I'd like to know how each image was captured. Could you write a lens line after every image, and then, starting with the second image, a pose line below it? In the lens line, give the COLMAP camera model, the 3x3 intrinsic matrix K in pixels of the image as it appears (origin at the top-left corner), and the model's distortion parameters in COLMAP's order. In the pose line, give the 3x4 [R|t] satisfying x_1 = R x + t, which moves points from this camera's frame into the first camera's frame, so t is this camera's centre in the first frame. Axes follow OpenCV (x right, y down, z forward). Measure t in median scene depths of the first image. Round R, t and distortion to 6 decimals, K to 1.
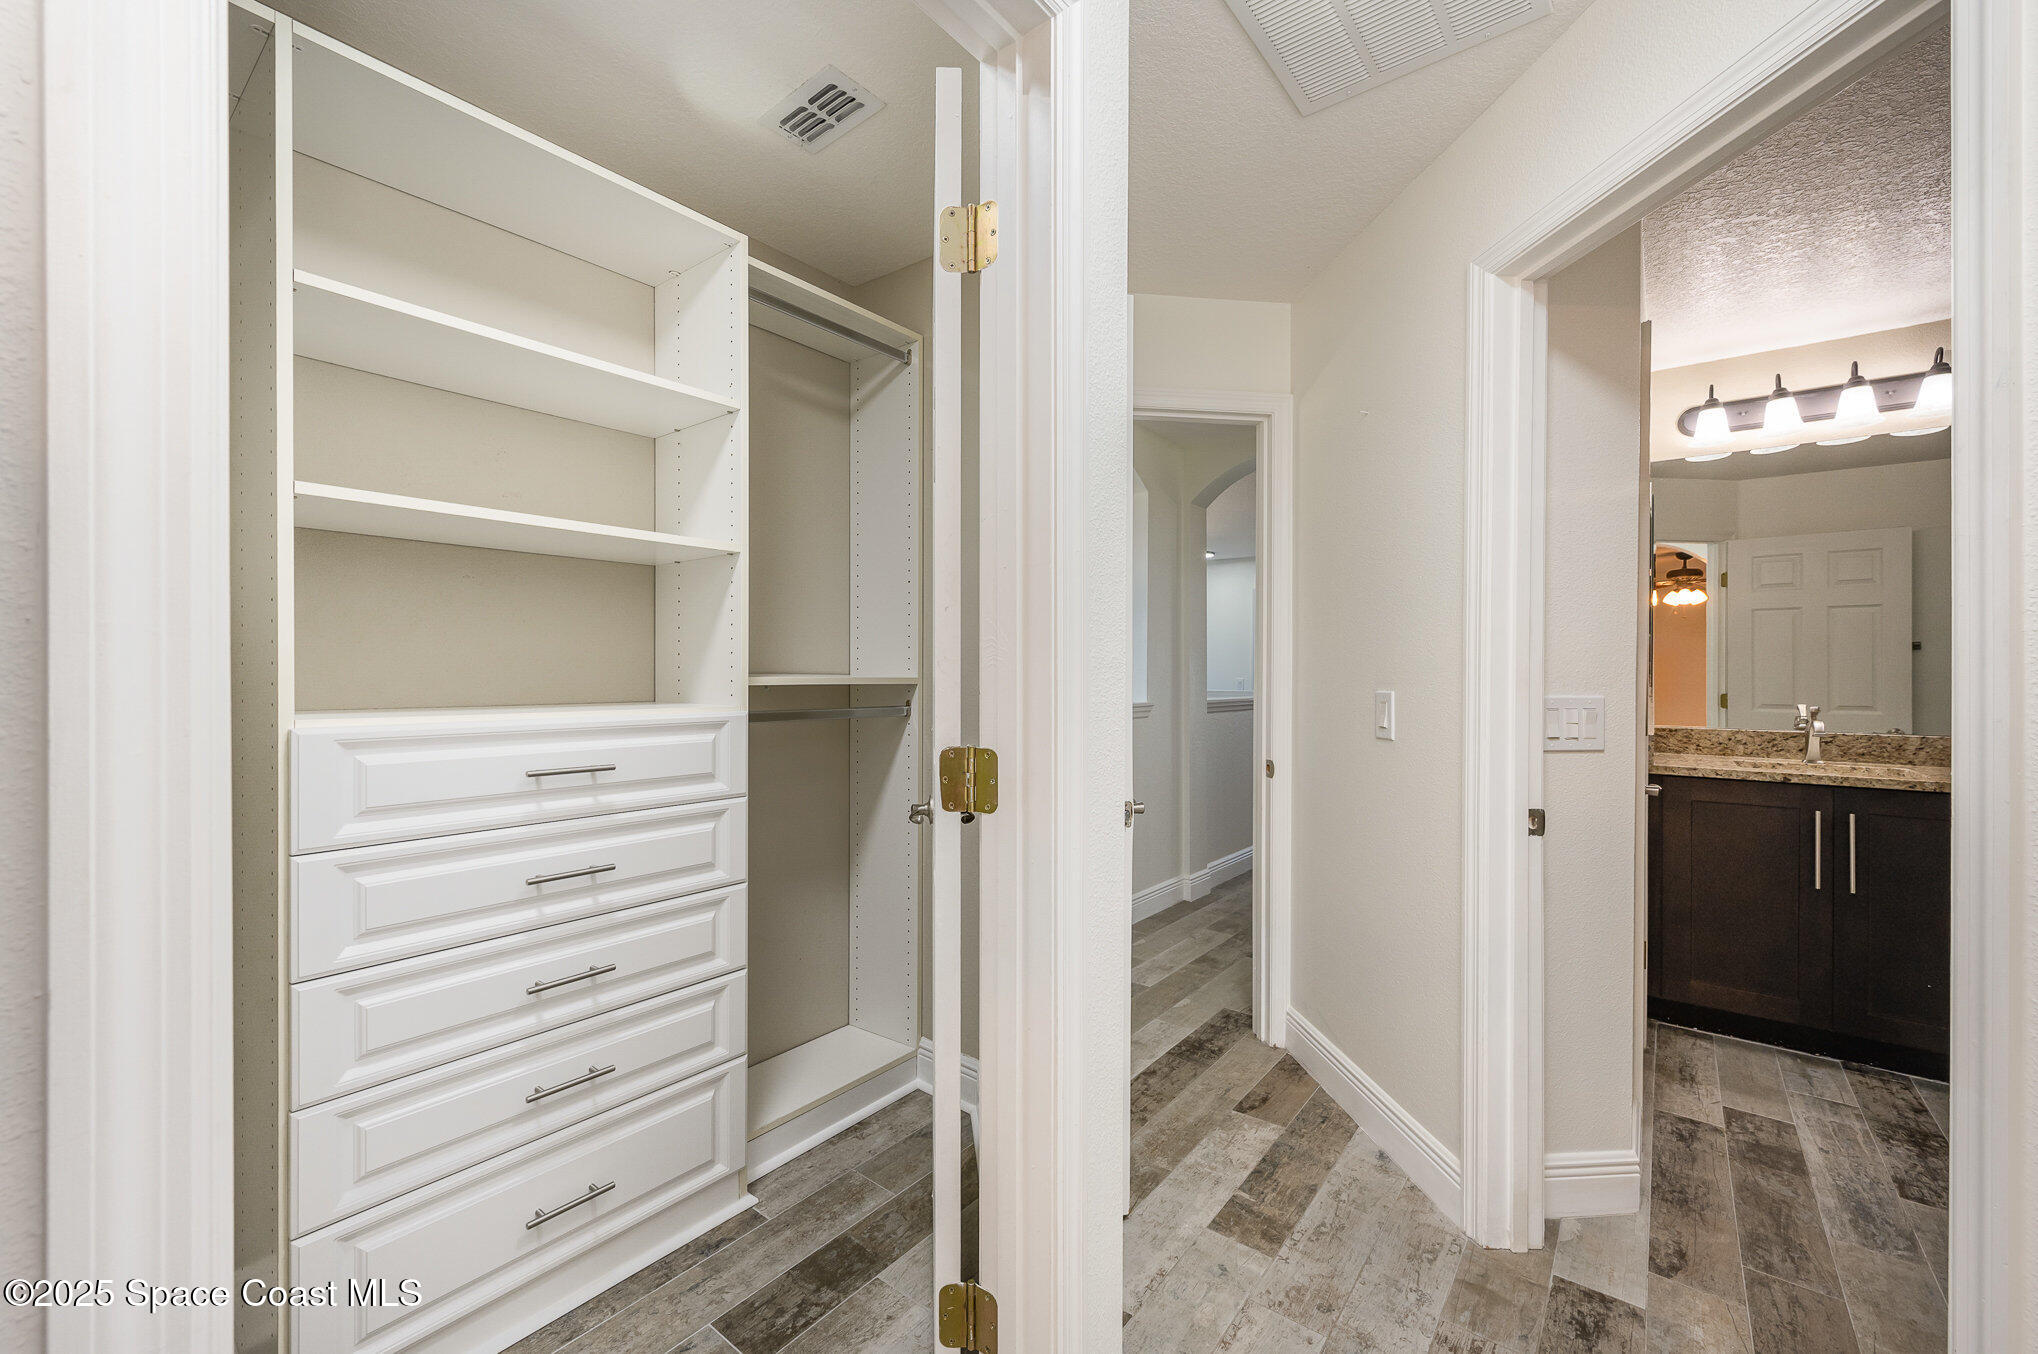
lens RADIAL K [[821.4, 0, 1013.8], [0, 821.4, 673.8], [0, 0, 1]] dist [0.000509, 0.000072]
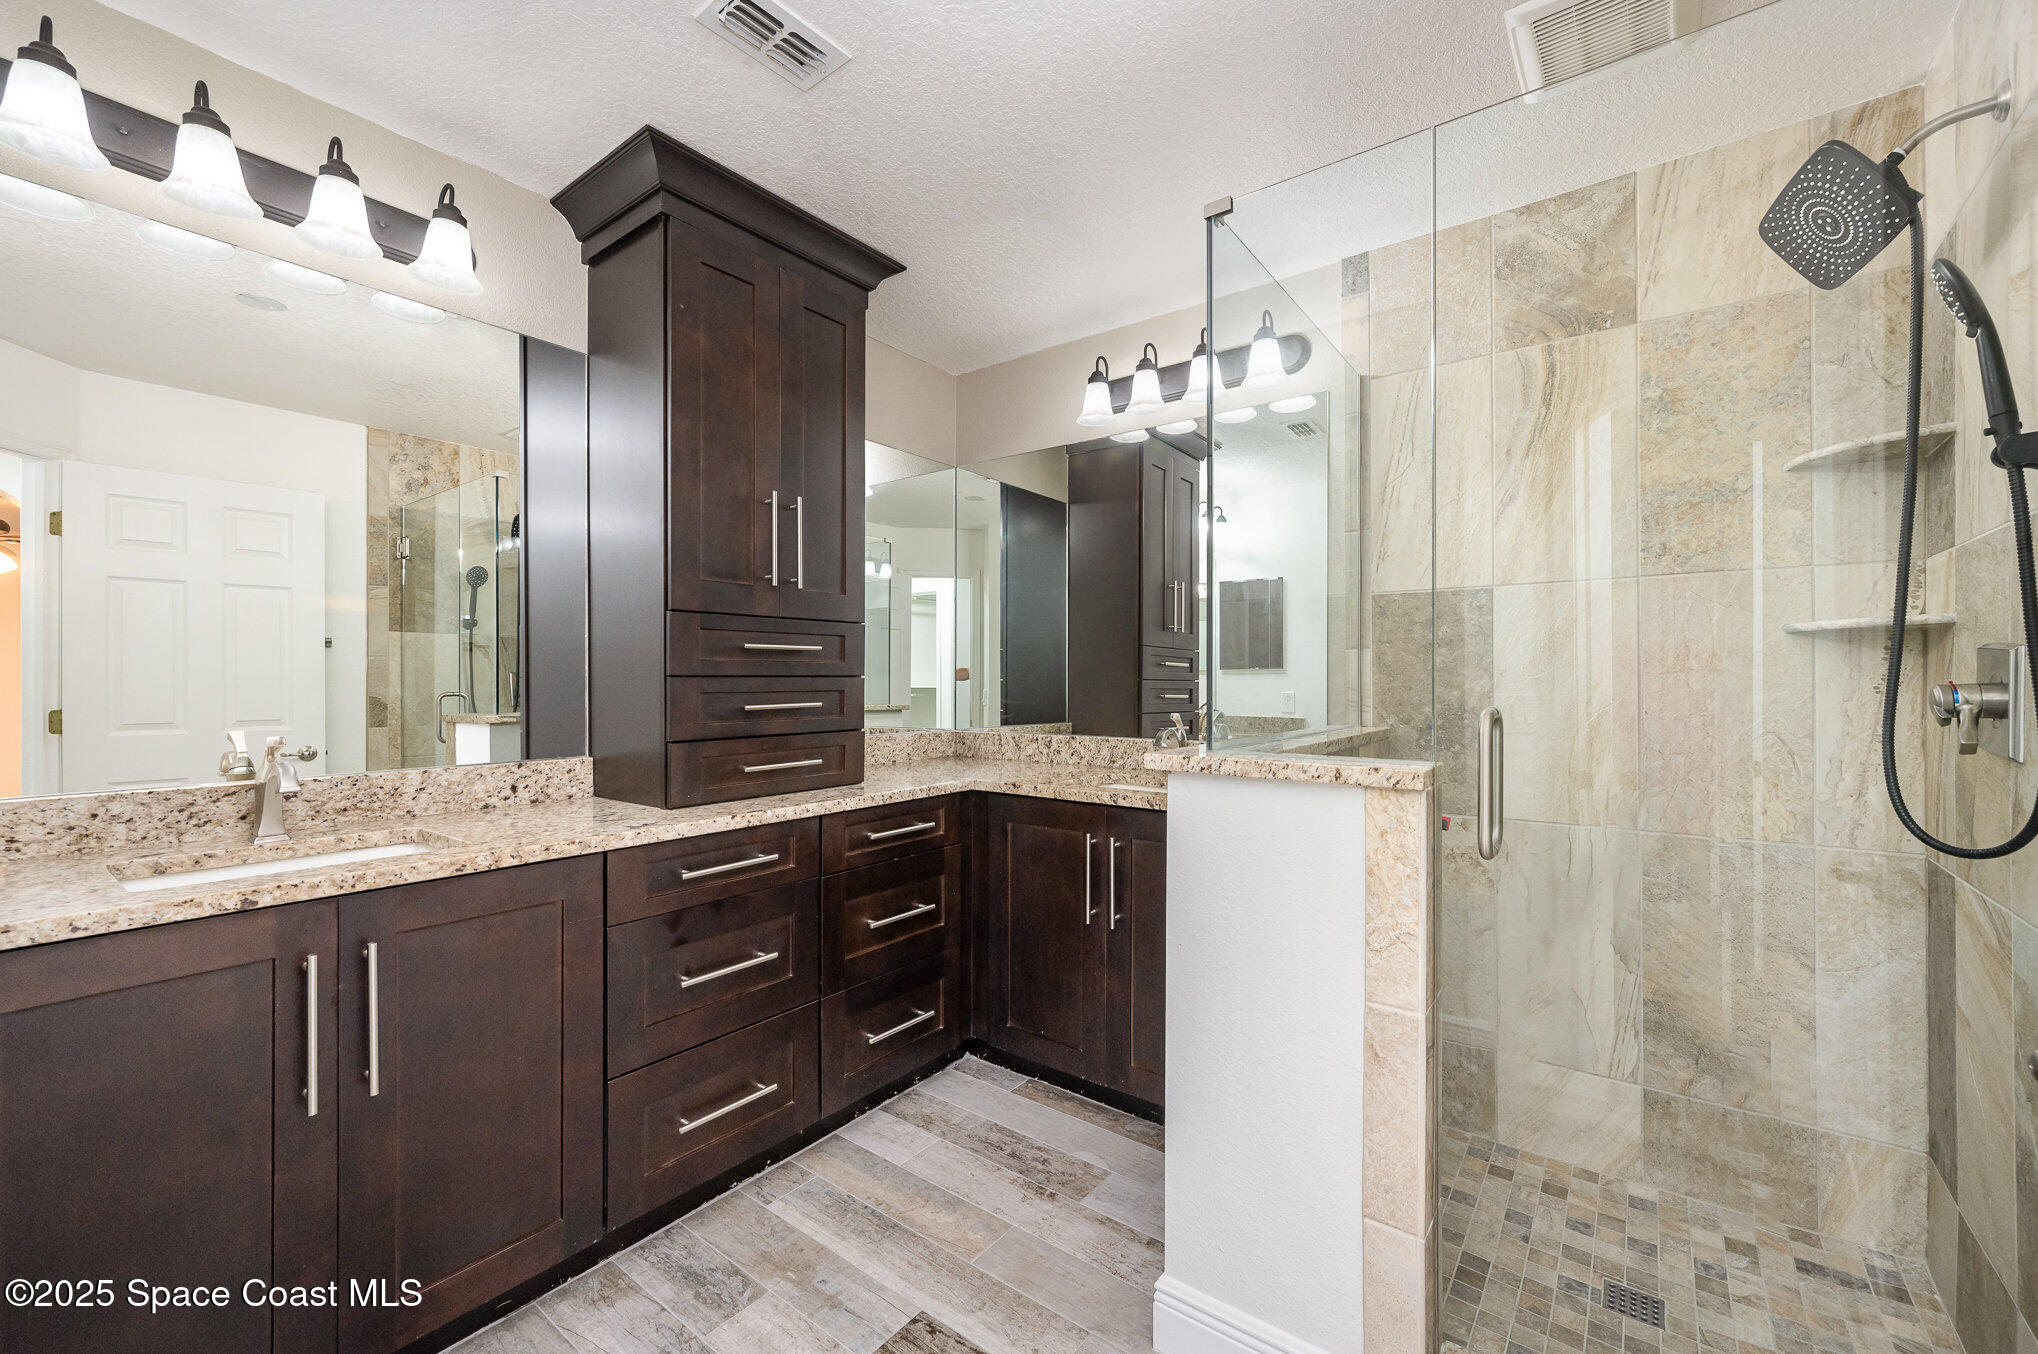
lens RADIAL K [[821.4, 0, 1013.8], [0, 821.4, 673.8], [0, 0, 1]] dist [0.000509, 0.000072]
pose [[-0.014367, 0.002482, 0.999894, 0.403364], [0.002975, 0.999993, -0.002440, 0.001776], [-0.999892, 0.002940, -0.014374, 0.491861]]
